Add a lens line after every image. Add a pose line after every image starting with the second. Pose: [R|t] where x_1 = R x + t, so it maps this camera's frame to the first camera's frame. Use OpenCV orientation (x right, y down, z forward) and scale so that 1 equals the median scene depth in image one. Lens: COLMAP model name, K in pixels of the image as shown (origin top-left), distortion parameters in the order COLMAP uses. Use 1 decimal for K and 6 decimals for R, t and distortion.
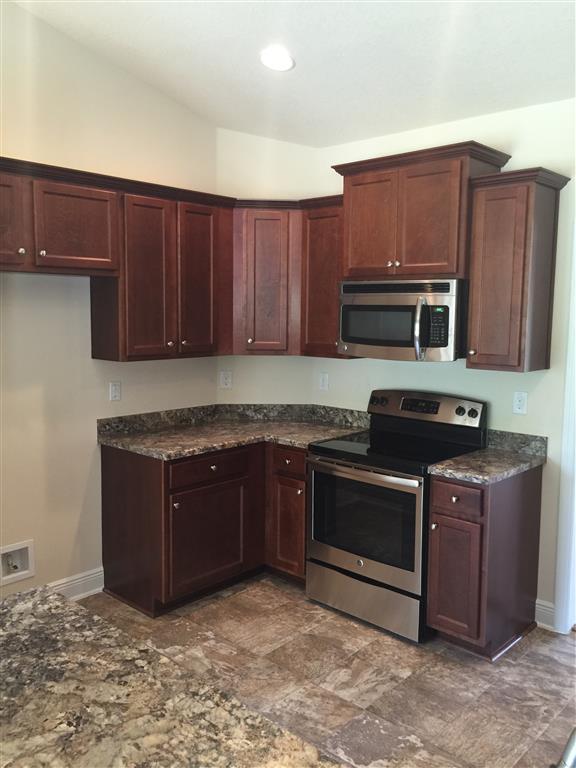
lens RADIAL K [[661.7, 0, 295.2], [0, 661.7, 372.3], [0, 0, 1]] dist [0.077445, -0.124556]
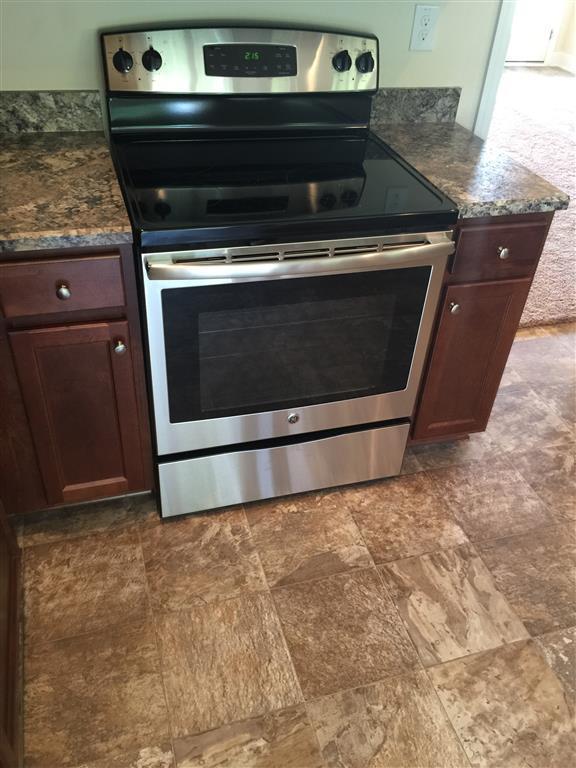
lens RADIAL K [[661.7, 0, 299.9], [0, 661.7, 375.2], [0, 0, 1]] dist [0.077445, -0.124556]
pose [[0.501645, -0.501560, 0.704834, -0.253480], [0.020117, 0.821310, 0.570127, -0.037000], [-0.864840, -0.271822, 0.422096, 0.802786]]
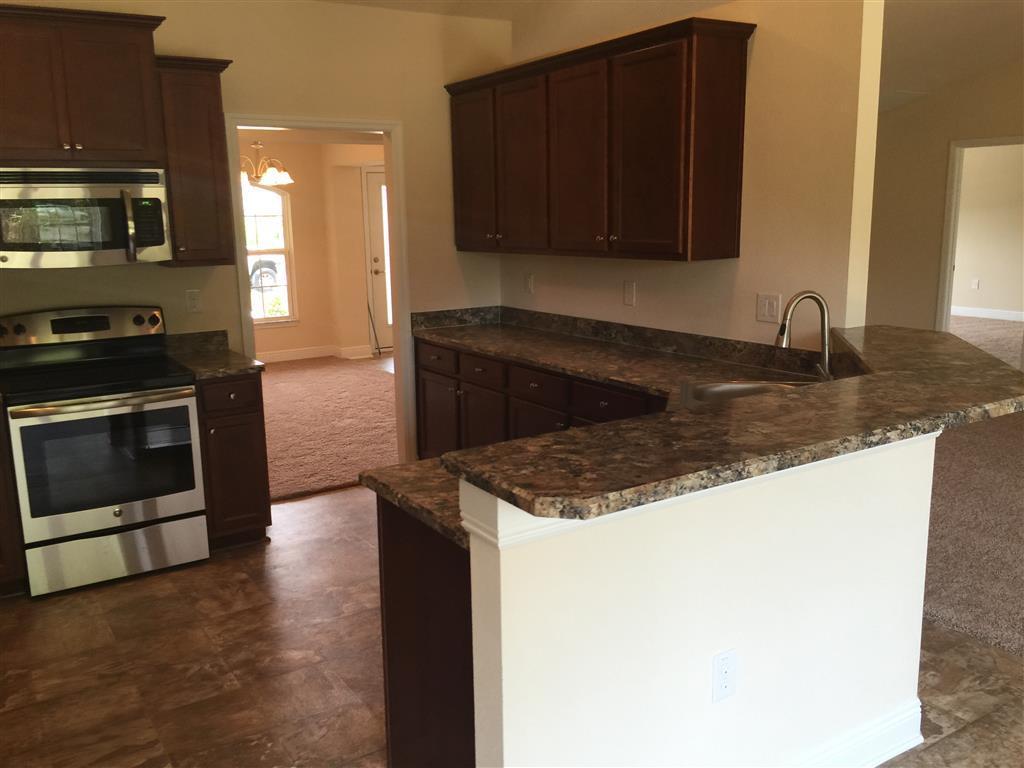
lens RADIAL K [[882.2, 0, 503.8], [0, 882.2, 381.3], [0, 0, 1]] dist [0.077445, -0.124556]
pose [[0.264555, -0.200046, 0.943394, -0.814123], [0.118239, 0.977596, 0.174141, -0.012228], [-0.957095, 0.065476, 0.282282, 0.214684]]
